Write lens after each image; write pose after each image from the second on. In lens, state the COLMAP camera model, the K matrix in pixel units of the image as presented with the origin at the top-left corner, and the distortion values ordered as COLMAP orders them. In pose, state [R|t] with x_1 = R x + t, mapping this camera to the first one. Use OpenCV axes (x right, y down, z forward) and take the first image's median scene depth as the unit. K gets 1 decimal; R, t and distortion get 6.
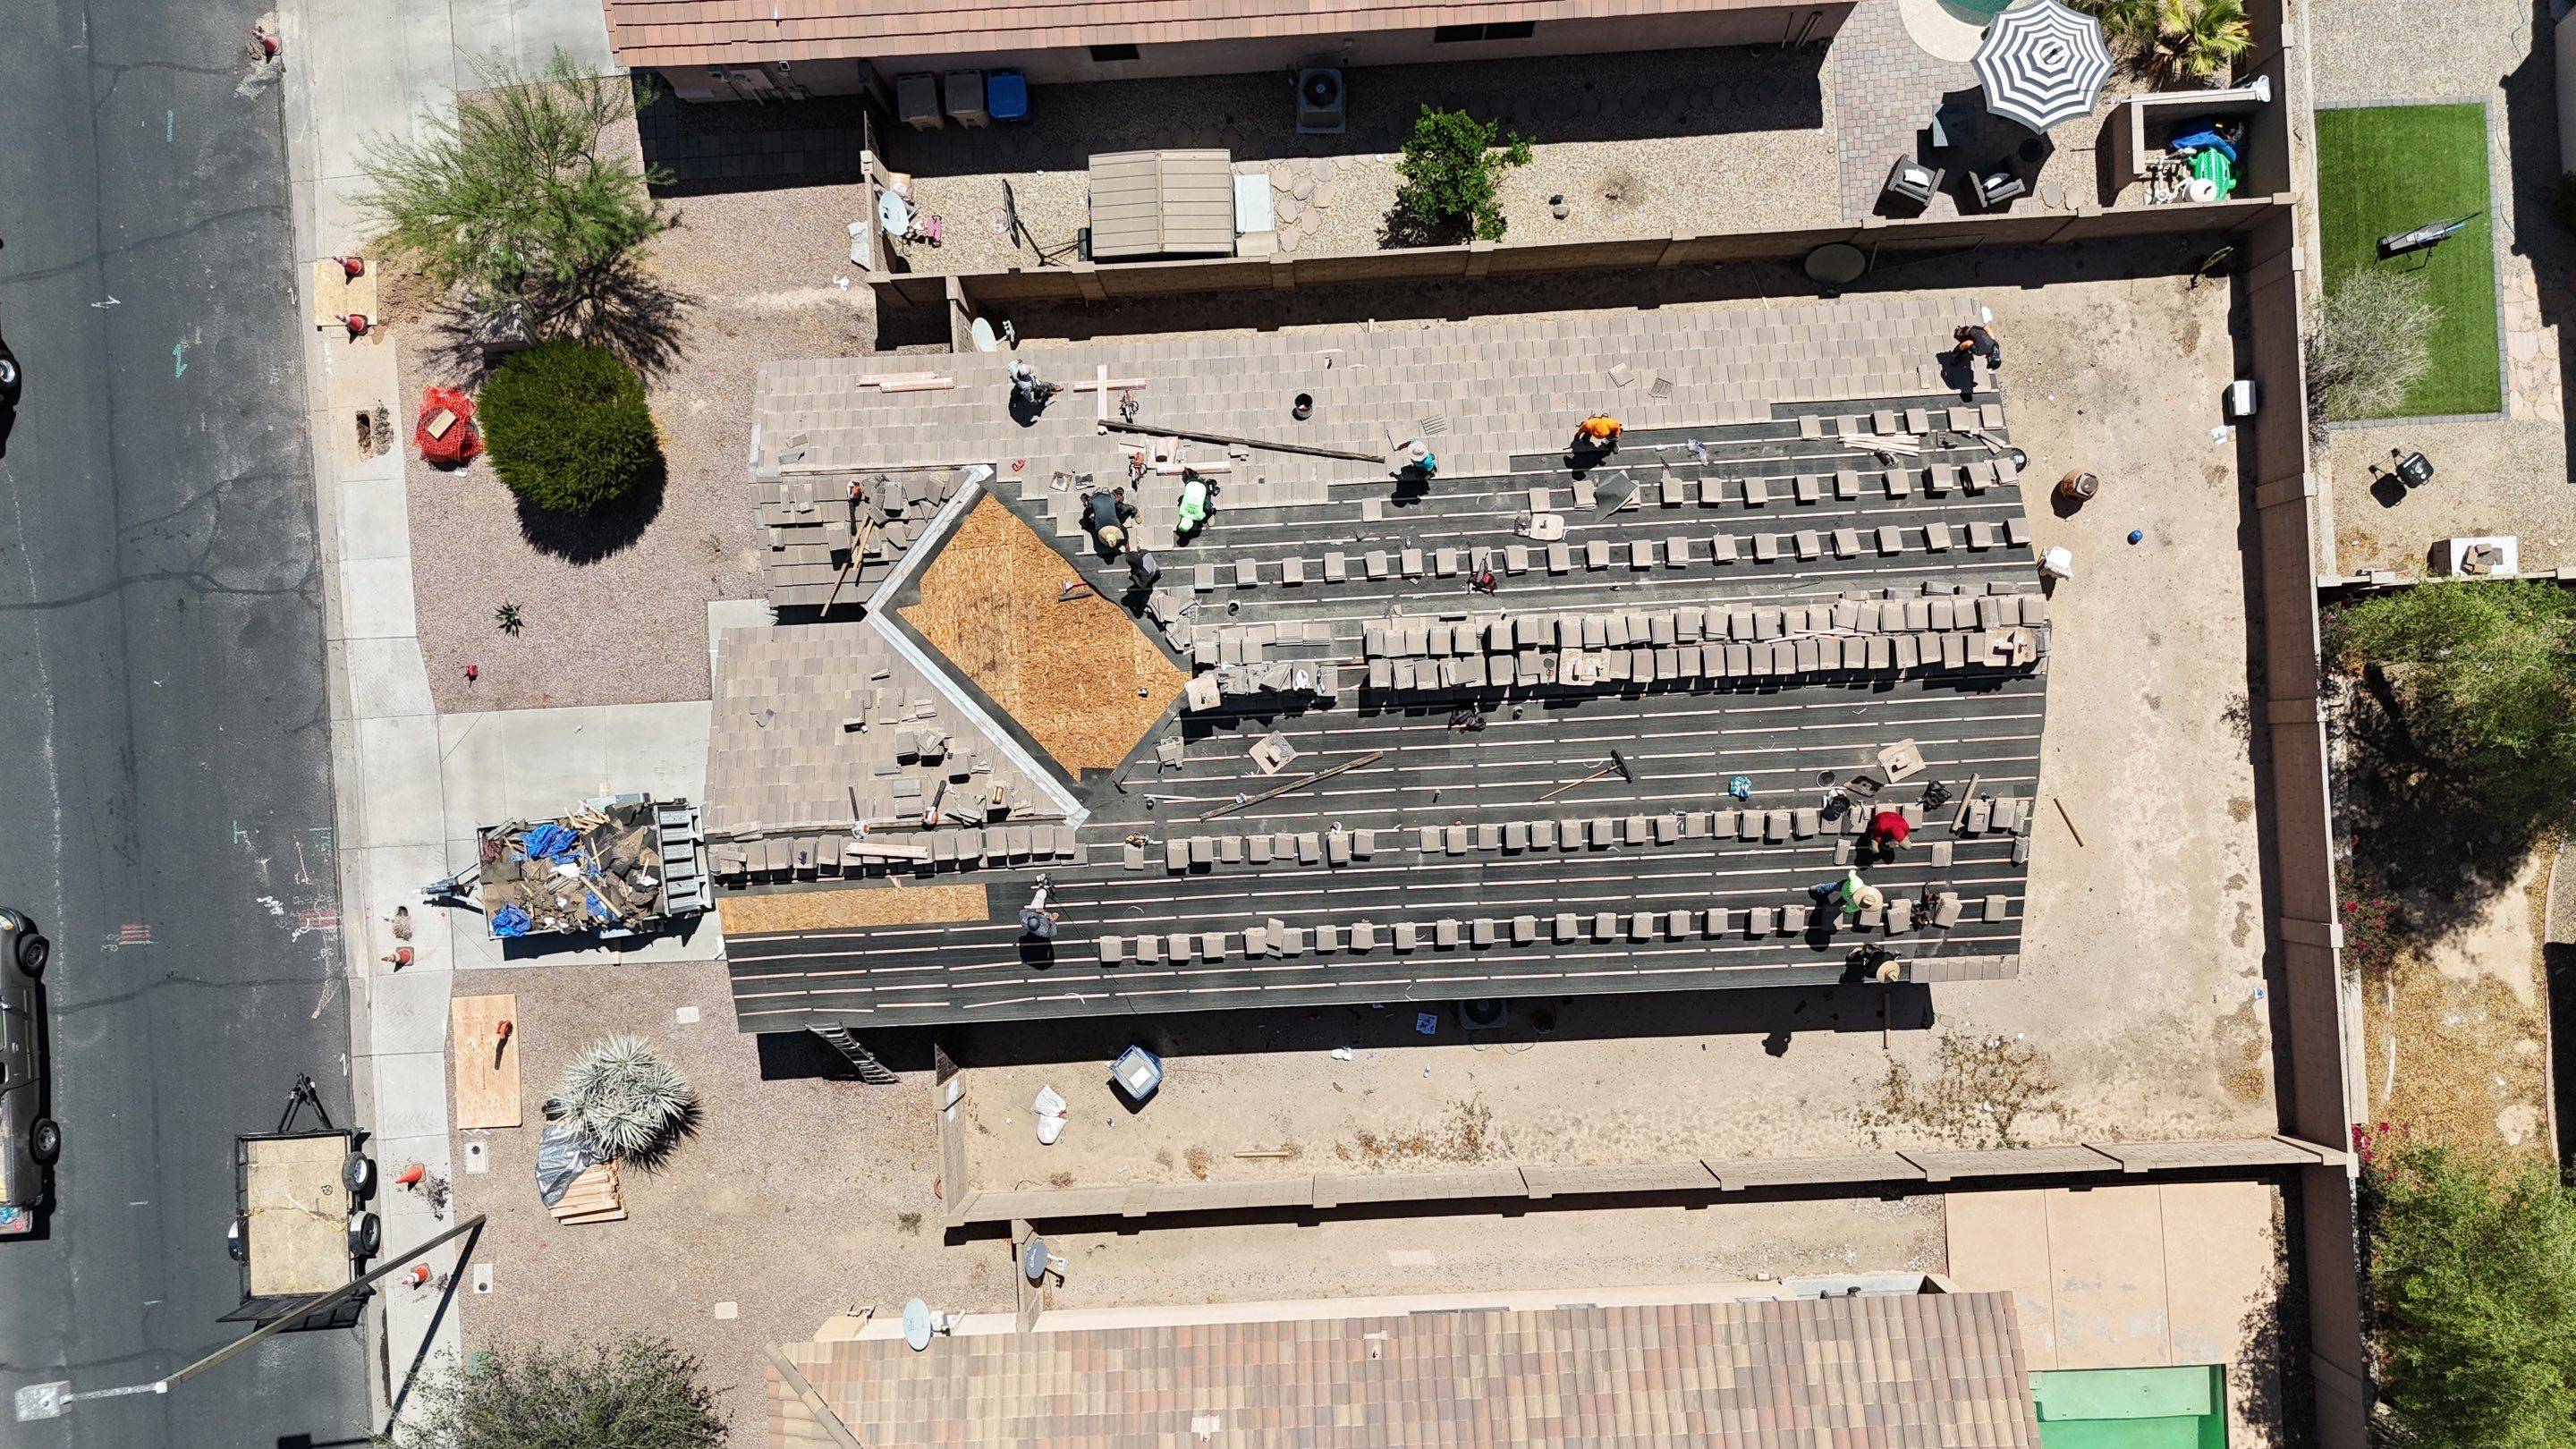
lens RADIAL K [[1914.0, 0, 1305.1], [0, 1914.0, 719.9], [0, 0, 1]] dist [0.055114, -0.043268]
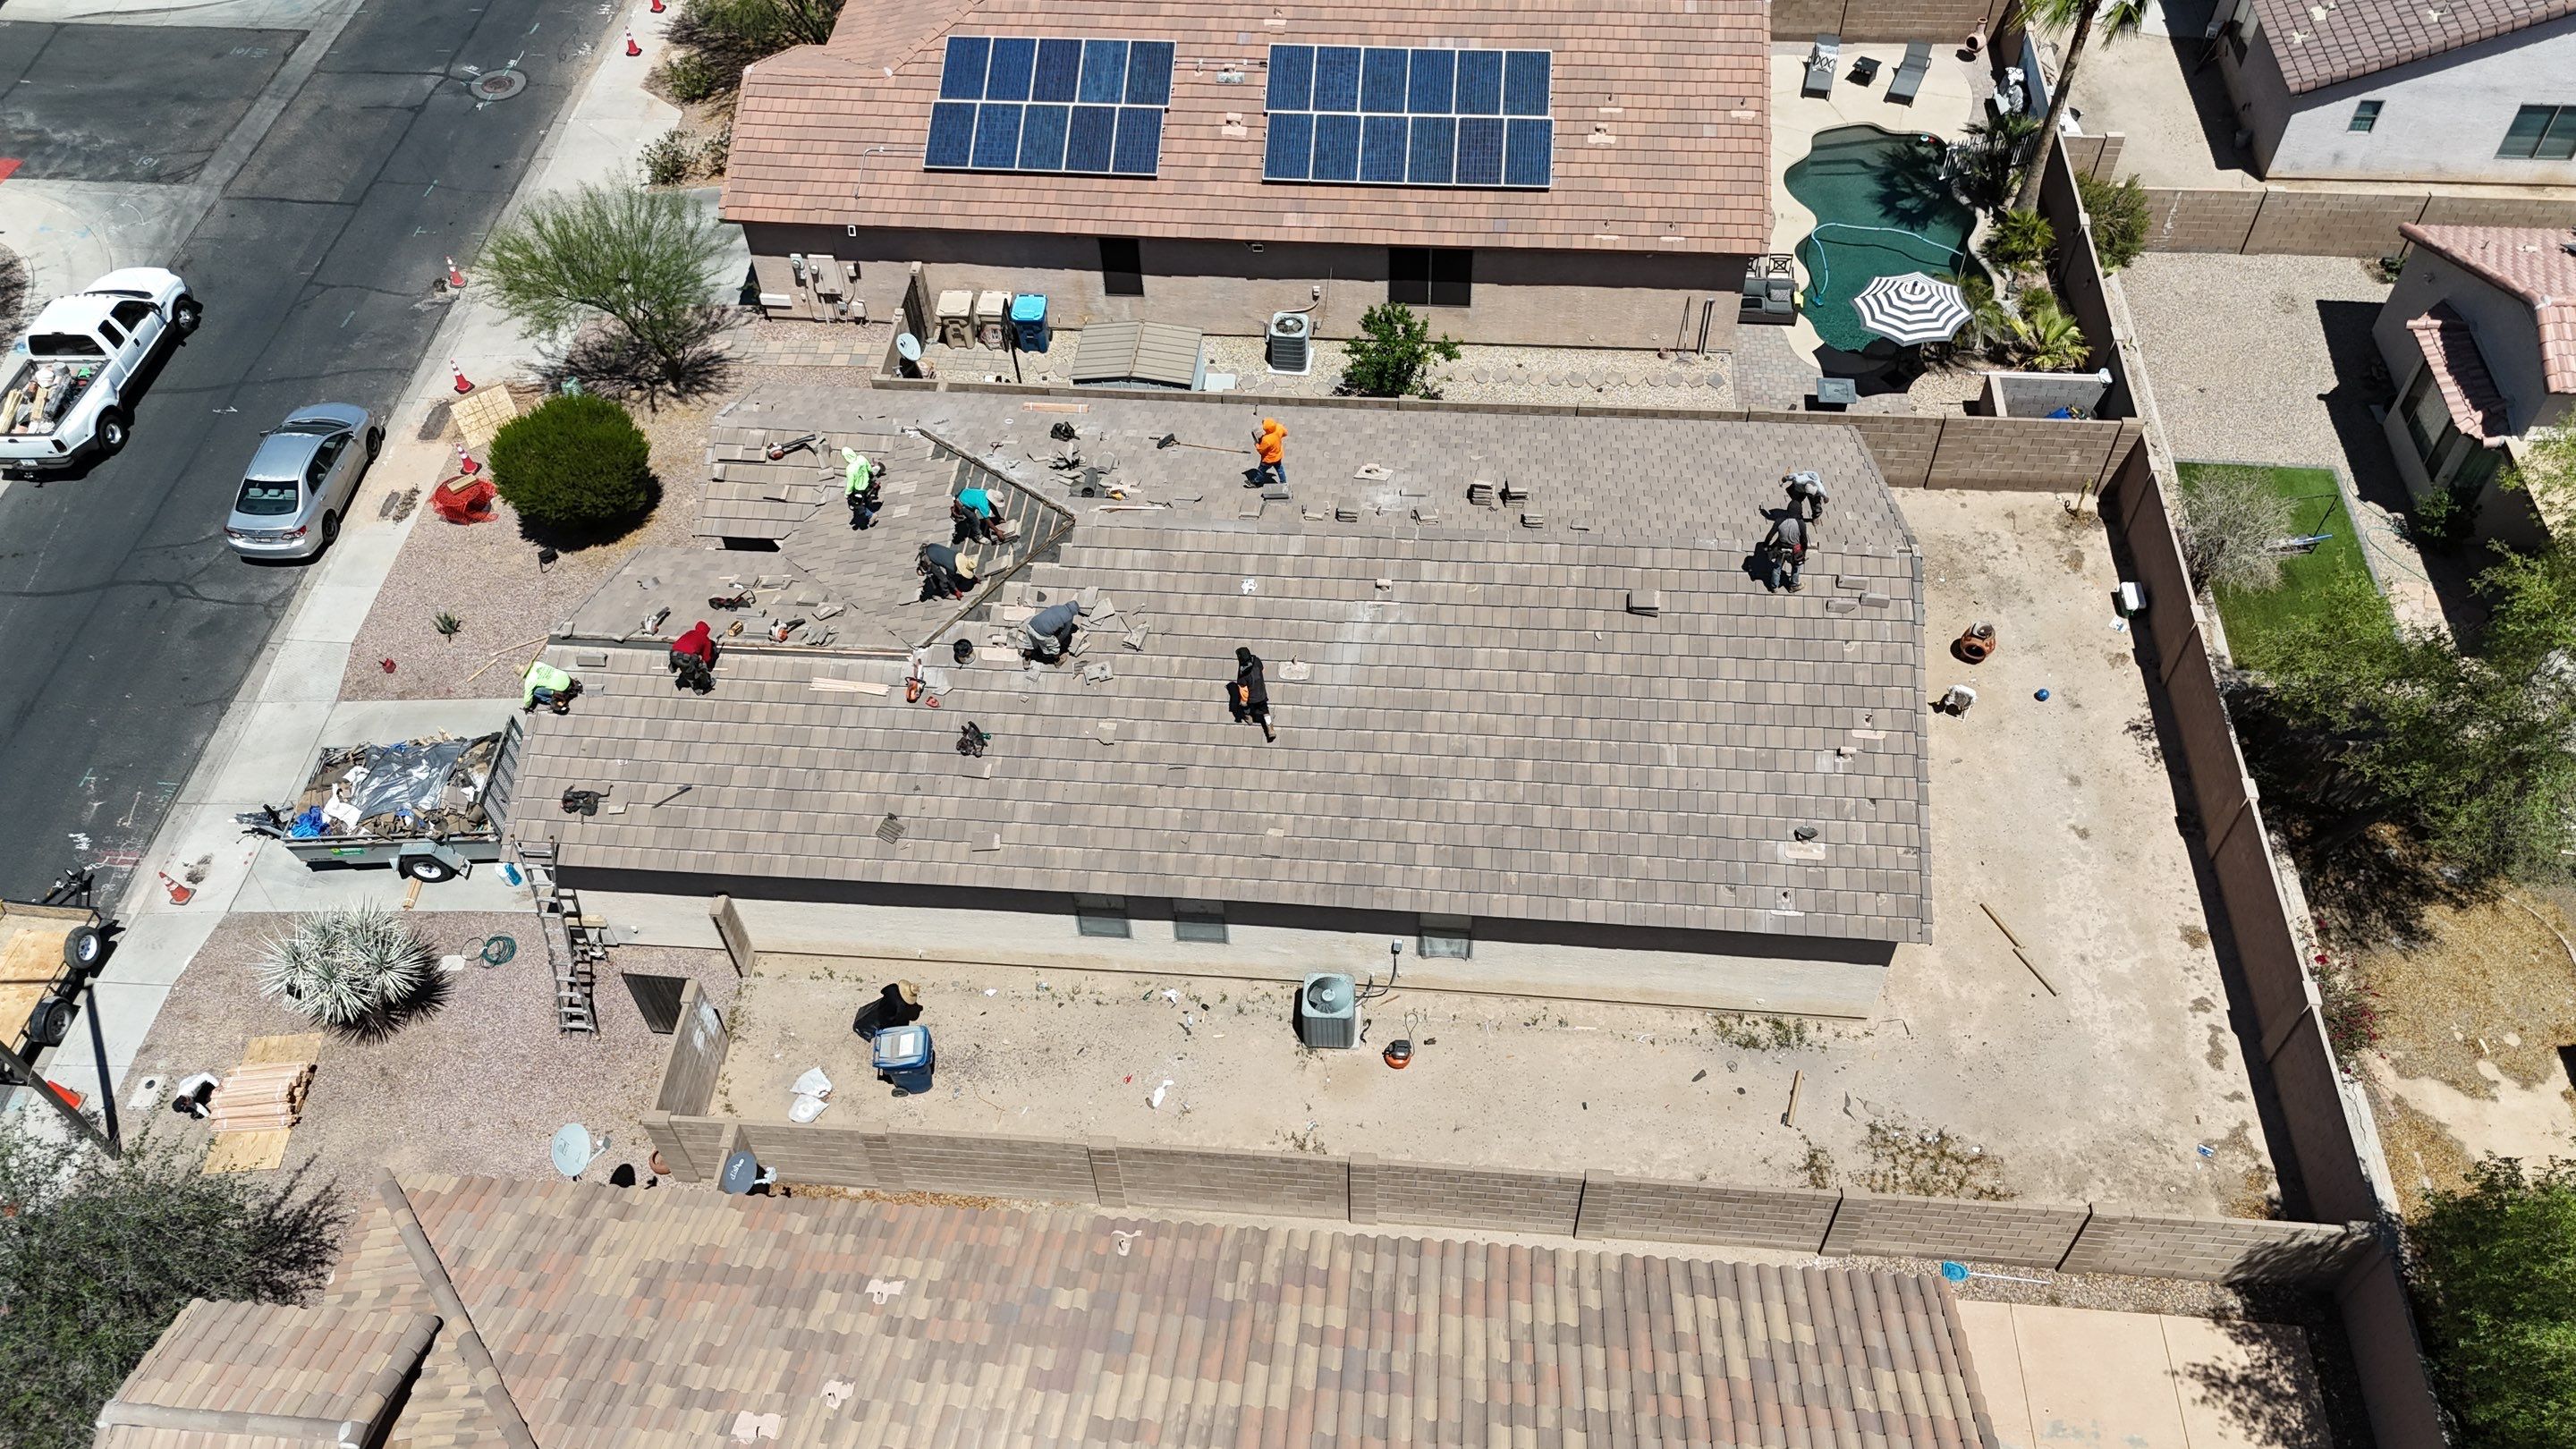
lens RADIAL K [[1914.0, 0, 1310.9], [0, 1914.0, 718.2], [0, 0, 1]] dist [0.055114, -0.043268]
pose [[0.991256, 0.098454, -0.087858, 0.146098], [-0.131826, 0.768344, -0.626314, 0.586929], [0.005842, 0.632419, 0.774604, 0.238467]]
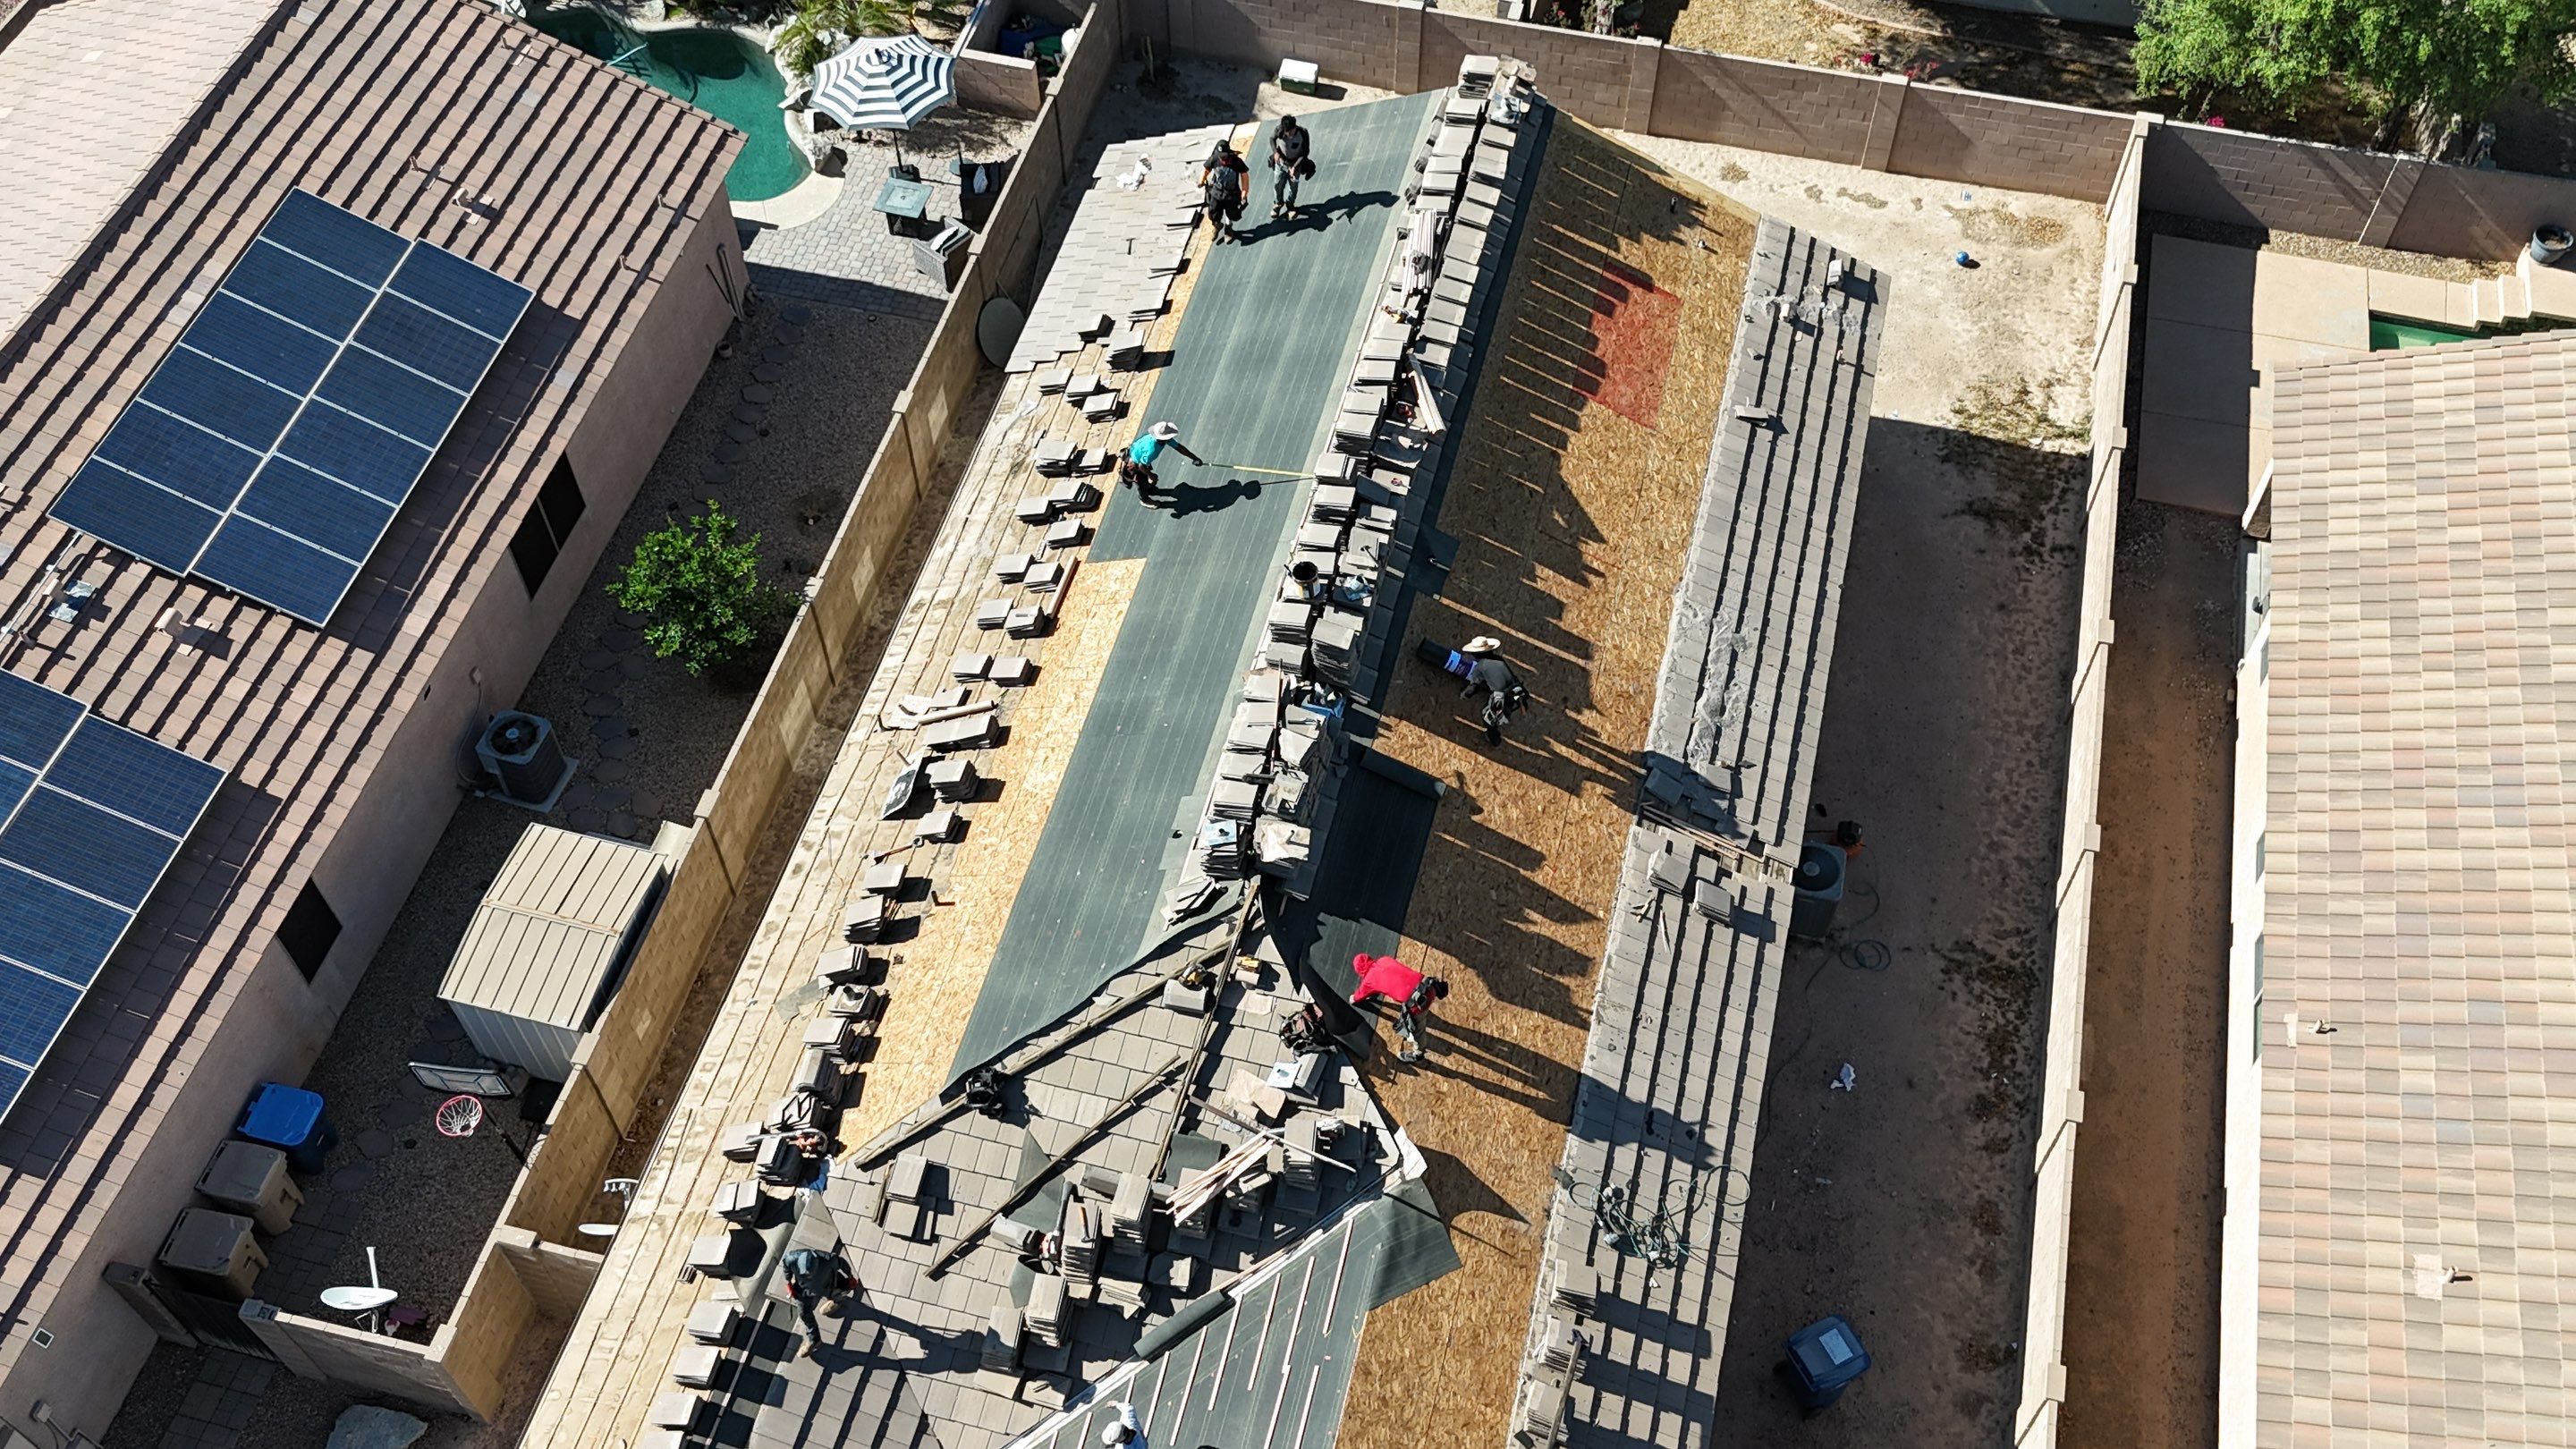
lens RADIAL K [[2415.0, 0, 1307.0], [0, 2415.0, 690.7], [0, 0, 1]] dist [0.062323, 0.000000]
pose [[0.292222, -0.749795, 0.593645, -0.427371], [0.956015, 0.245460, -0.160574, 0.097031], [-0.025319, 0.614457, 0.788544, 0.261726]]
